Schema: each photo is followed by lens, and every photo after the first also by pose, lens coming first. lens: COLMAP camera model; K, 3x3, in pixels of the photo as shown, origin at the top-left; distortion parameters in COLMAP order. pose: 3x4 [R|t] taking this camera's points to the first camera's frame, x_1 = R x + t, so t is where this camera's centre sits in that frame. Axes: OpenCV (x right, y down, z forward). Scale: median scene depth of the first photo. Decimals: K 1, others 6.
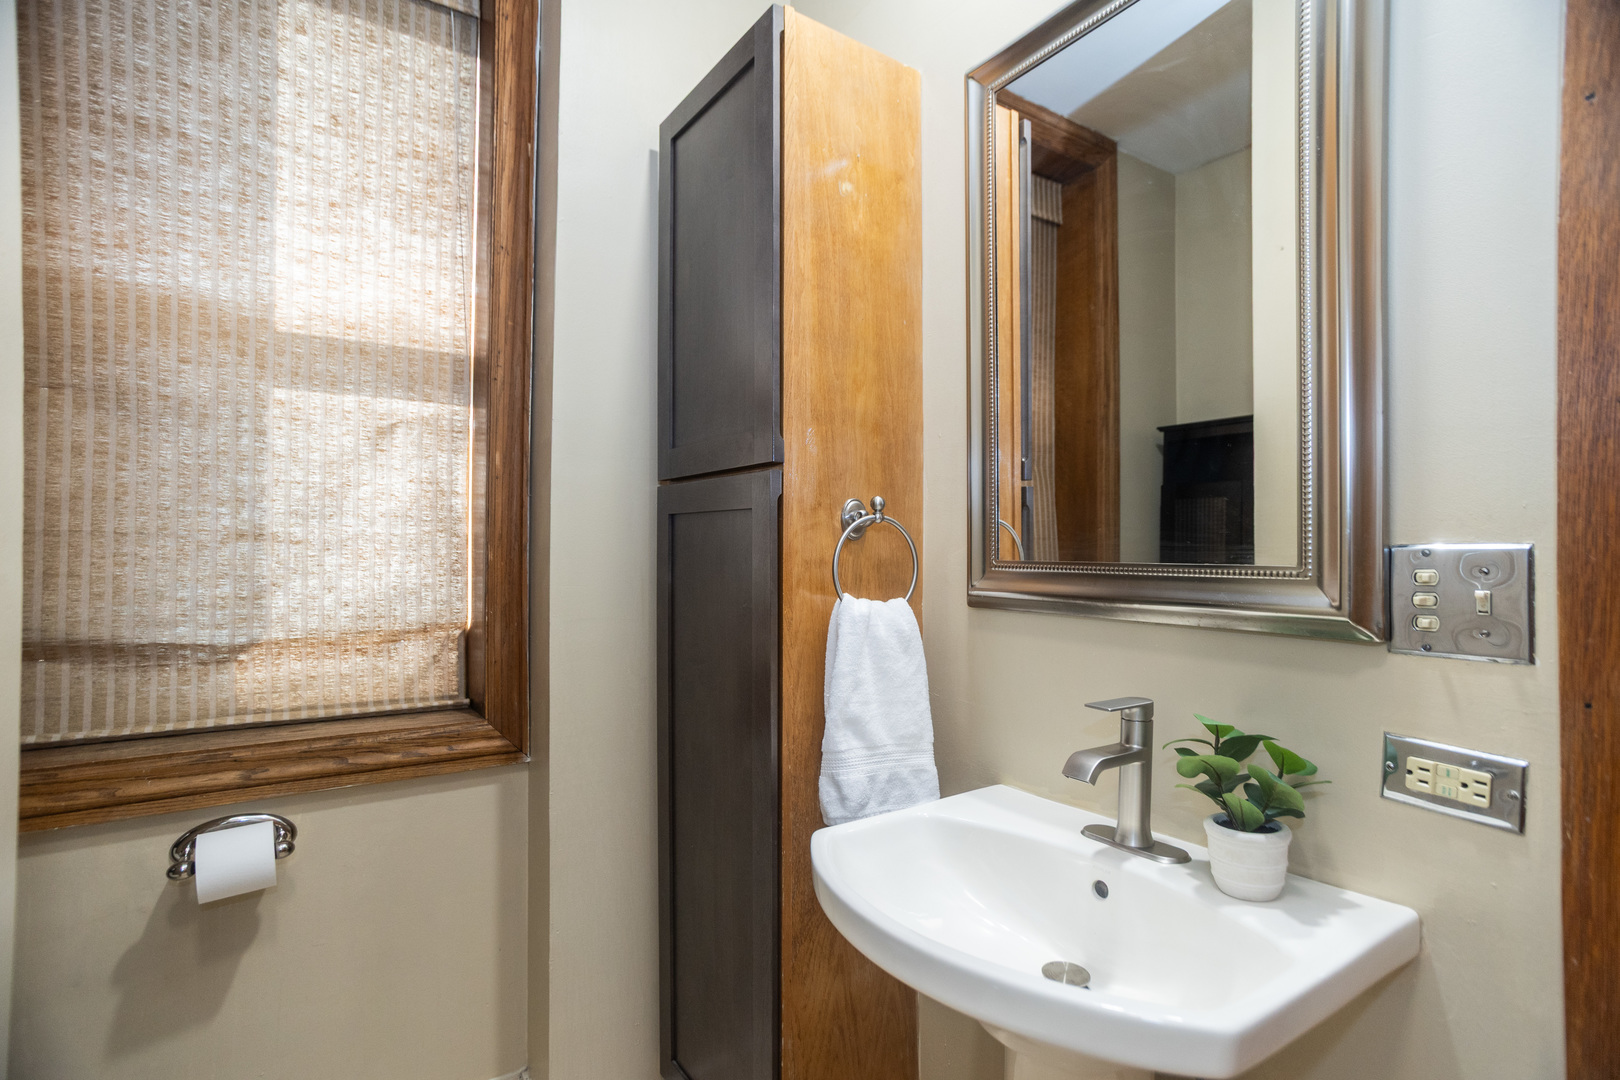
lens RADIAL K [[781.3, 0, 806.2], [0, 781.3, 543.9], [0, 0, 1]] dist [-0.064403, 0.044835]
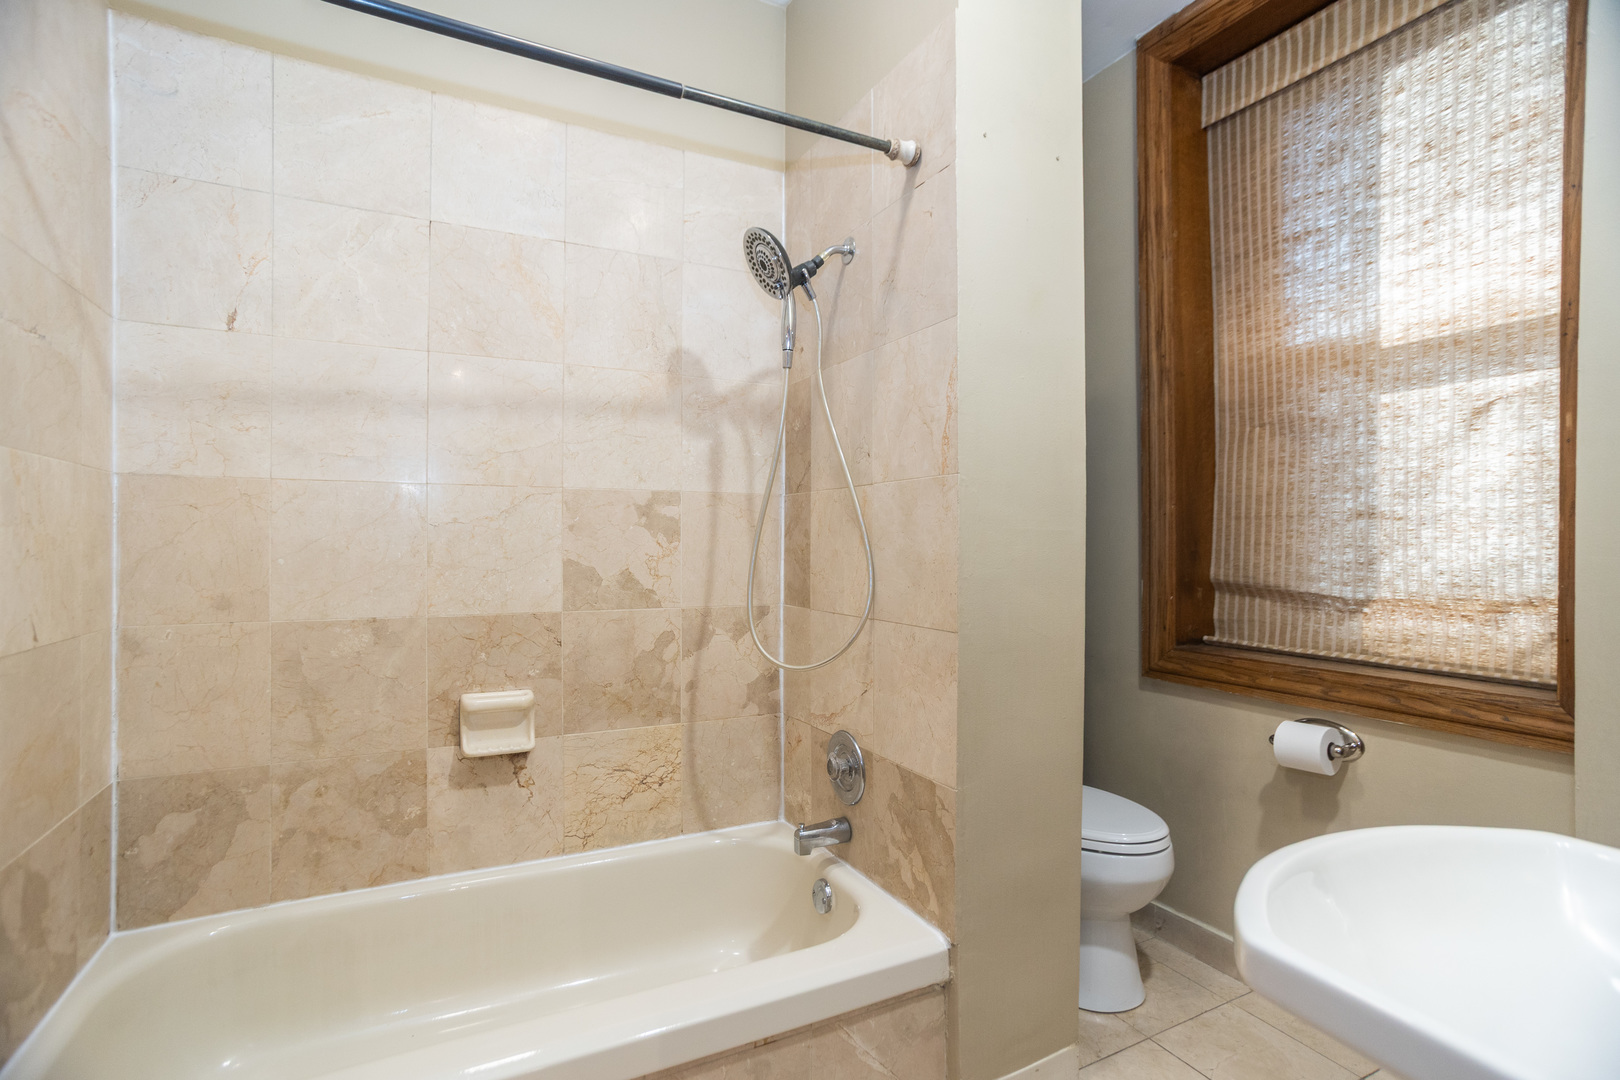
lens RADIAL K [[781.3, 0, 806.2], [0, 781.3, 543.9], [0, 0, 1]] dist [-0.064403, 0.044835]
pose [[-0.106471, -0.005377, -0.994301, 0.634560], [0.002174, 0.999982, -0.005641, 0.042823], [0.994313, -0.002762, -0.106458, 0.205170]]
